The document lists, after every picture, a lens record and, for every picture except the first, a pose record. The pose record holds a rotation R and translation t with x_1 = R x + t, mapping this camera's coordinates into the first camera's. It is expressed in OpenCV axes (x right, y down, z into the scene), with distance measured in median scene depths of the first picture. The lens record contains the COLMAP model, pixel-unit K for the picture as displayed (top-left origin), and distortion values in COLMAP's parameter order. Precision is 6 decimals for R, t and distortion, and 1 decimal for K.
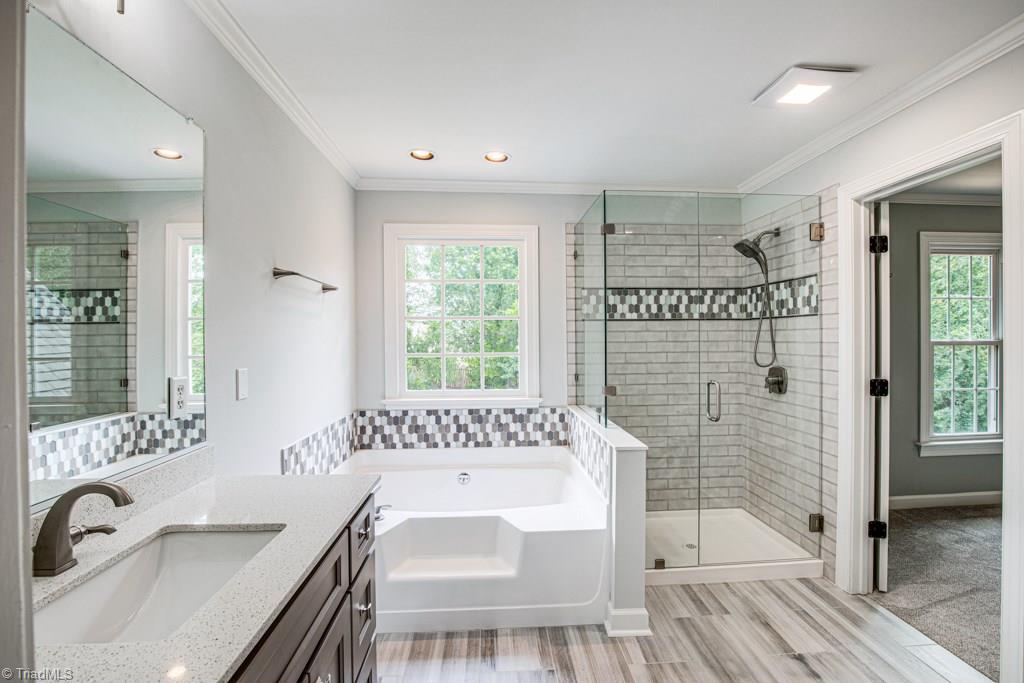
lens RADIAL K [[470.2, 0, 515.3], [0, 470.2, 339.6], [0, 0, 1]] dist [-0.032792, -0.000305]
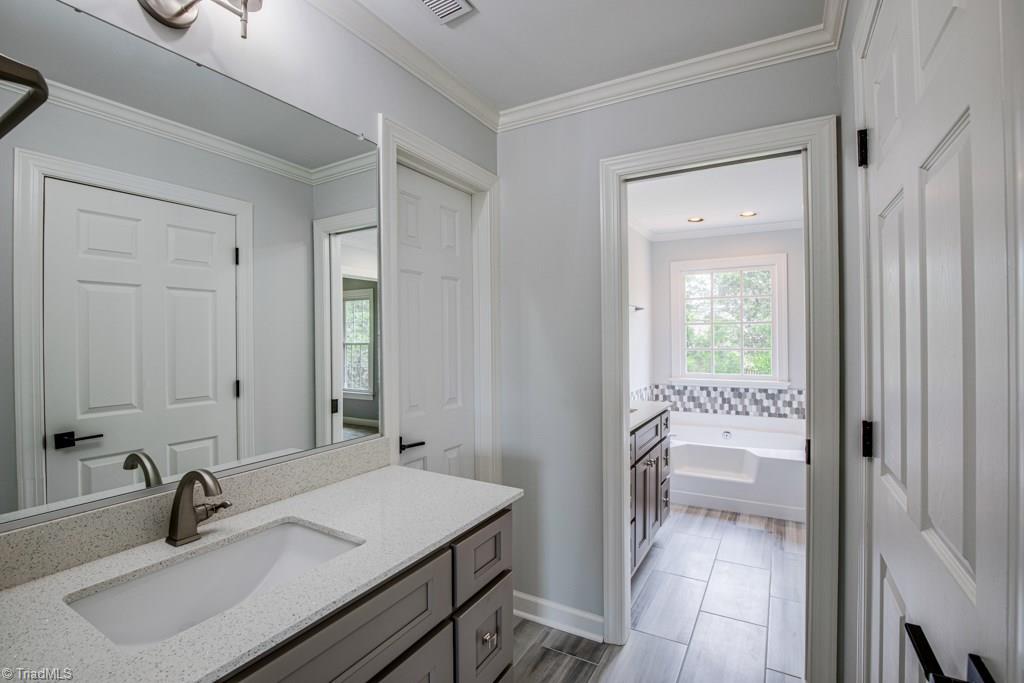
lens RADIAL K [[470.2, 0, 515.3], [0, 470.2, 339.6], [0, 0, 1]] dist [-0.032792, -0.000305]
pose [[0.835458, -0.001518, -0.549553, 0.131924], [0.002592, 0.999996, 0.001178, -0.000509], [0.549549, -0.002409, 0.835458, -0.541390]]
